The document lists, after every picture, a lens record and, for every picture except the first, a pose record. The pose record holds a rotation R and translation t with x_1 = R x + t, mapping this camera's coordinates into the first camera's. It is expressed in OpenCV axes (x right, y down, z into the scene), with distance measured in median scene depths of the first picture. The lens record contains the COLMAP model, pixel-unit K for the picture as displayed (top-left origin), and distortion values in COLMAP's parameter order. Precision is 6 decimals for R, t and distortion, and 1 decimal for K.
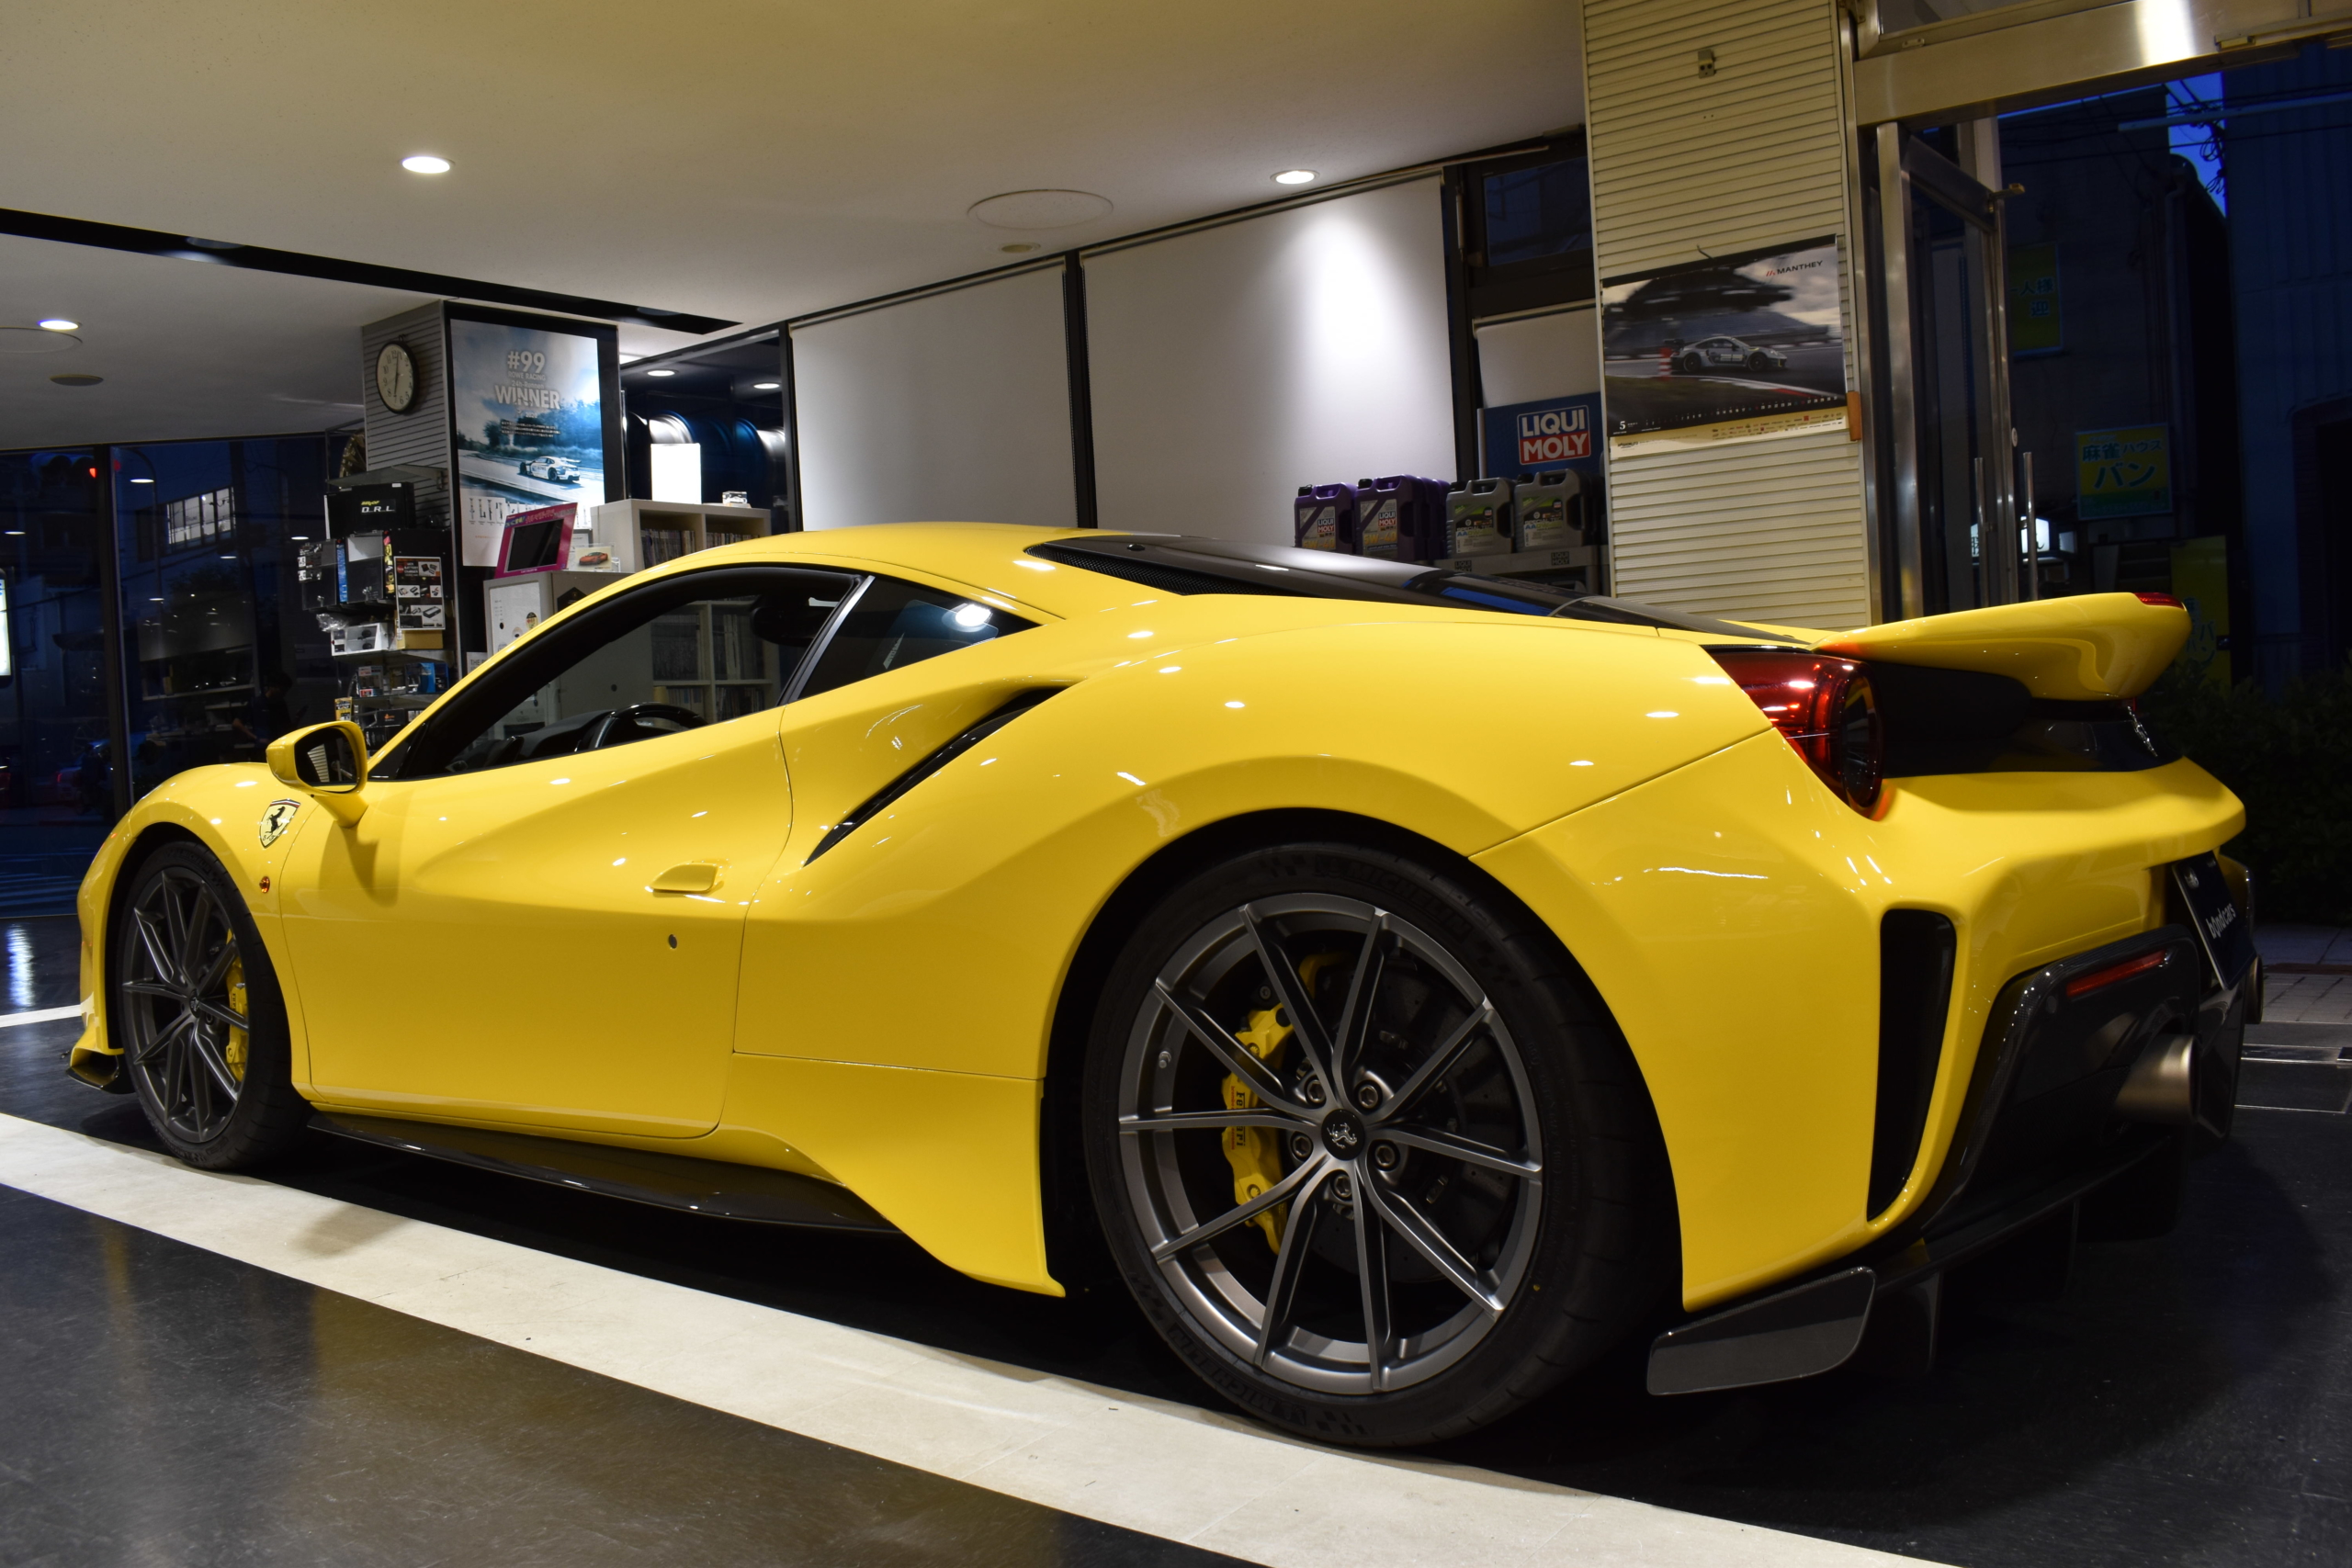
lens RADIAL K [[1847.8, 0, 1169.9], [0, 1847.8, 782.4], [0, 0, 1]] dist [-0.098765, -0.002660]
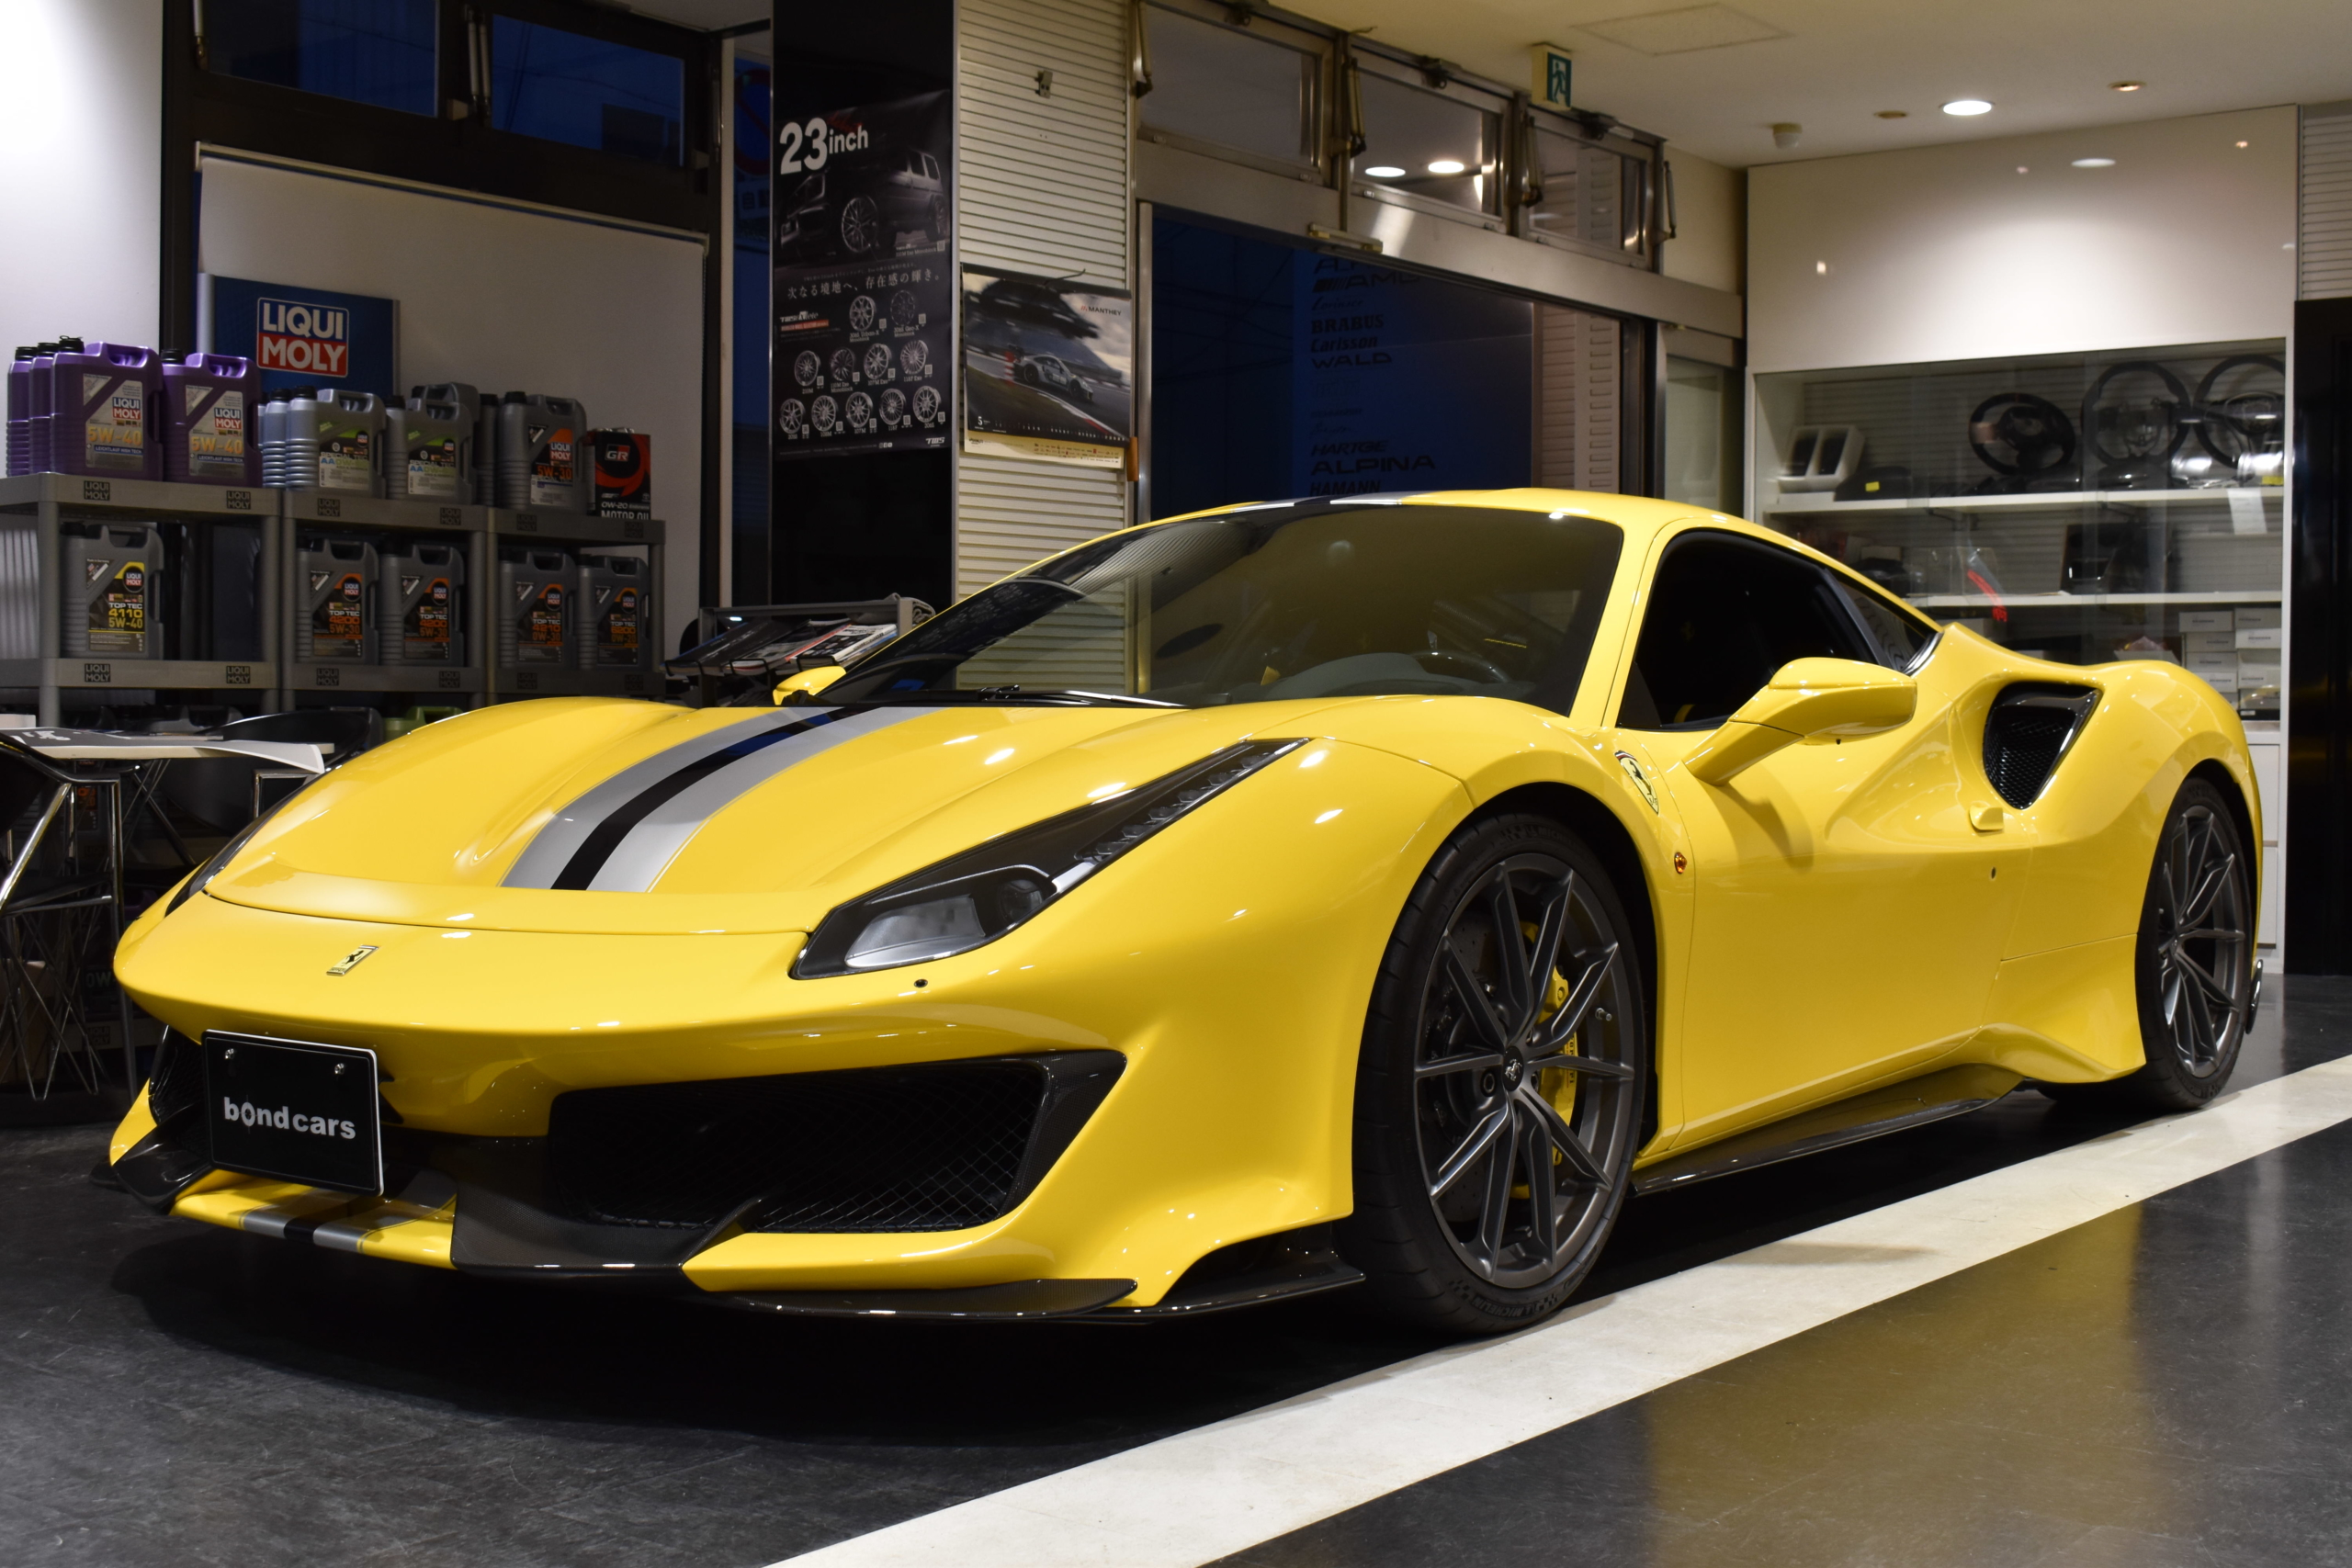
lens RADIAL K [[2841.3, 0, 1177.5], [0, 2841.3, 771.8], [0, 0, 1]] dist [-0.069533, 0.000000]
pose [[0.025711, 0.027417, 0.999293, -1.232685], [0.027822, 0.999217, -0.028130, 0.033729], [-0.999282, 0.028526, 0.024928, 0.863313]]
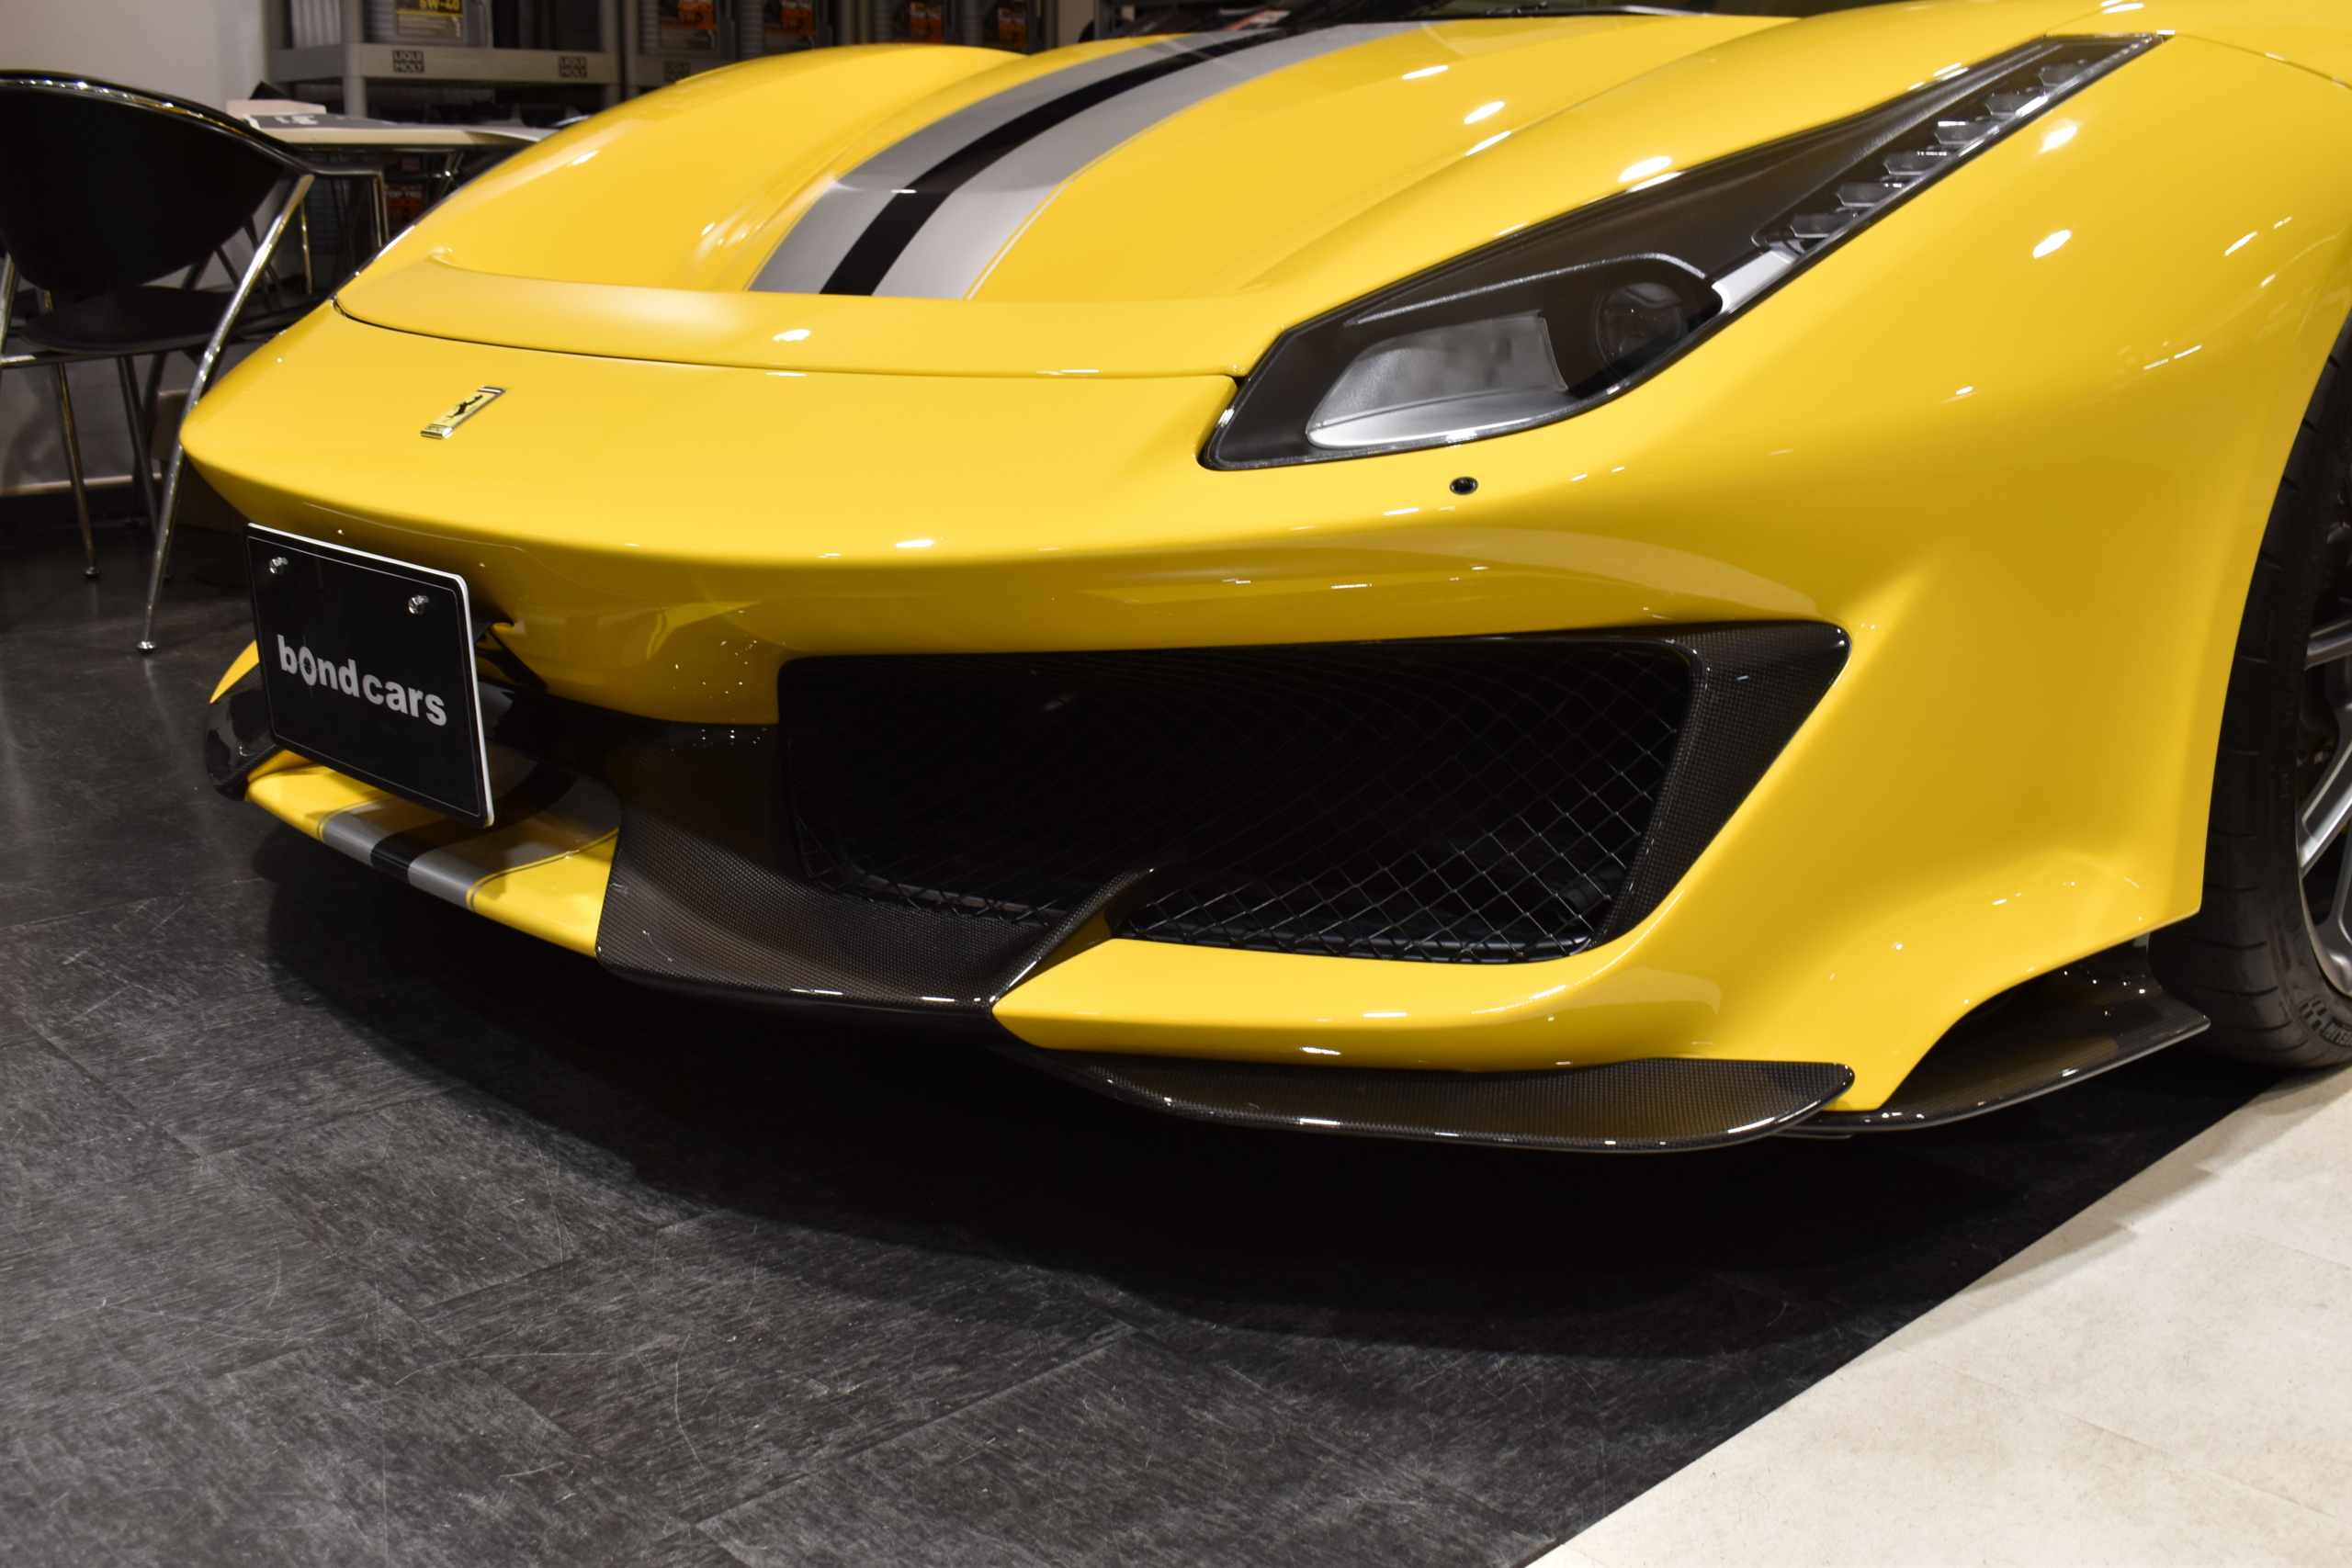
lens RADIAL K [[2347.3, 0, 1193.7], [0, 2347.3, 776.9], [0, 0, 1]] dist [-0.067075, 0.000000]
pose [[0.159976, -0.194584, 0.967752, -0.839206], [0.011530, 0.980680, 0.195278, 0.042572], [-0.987054, -0.020082, 0.159129, 0.929084]]
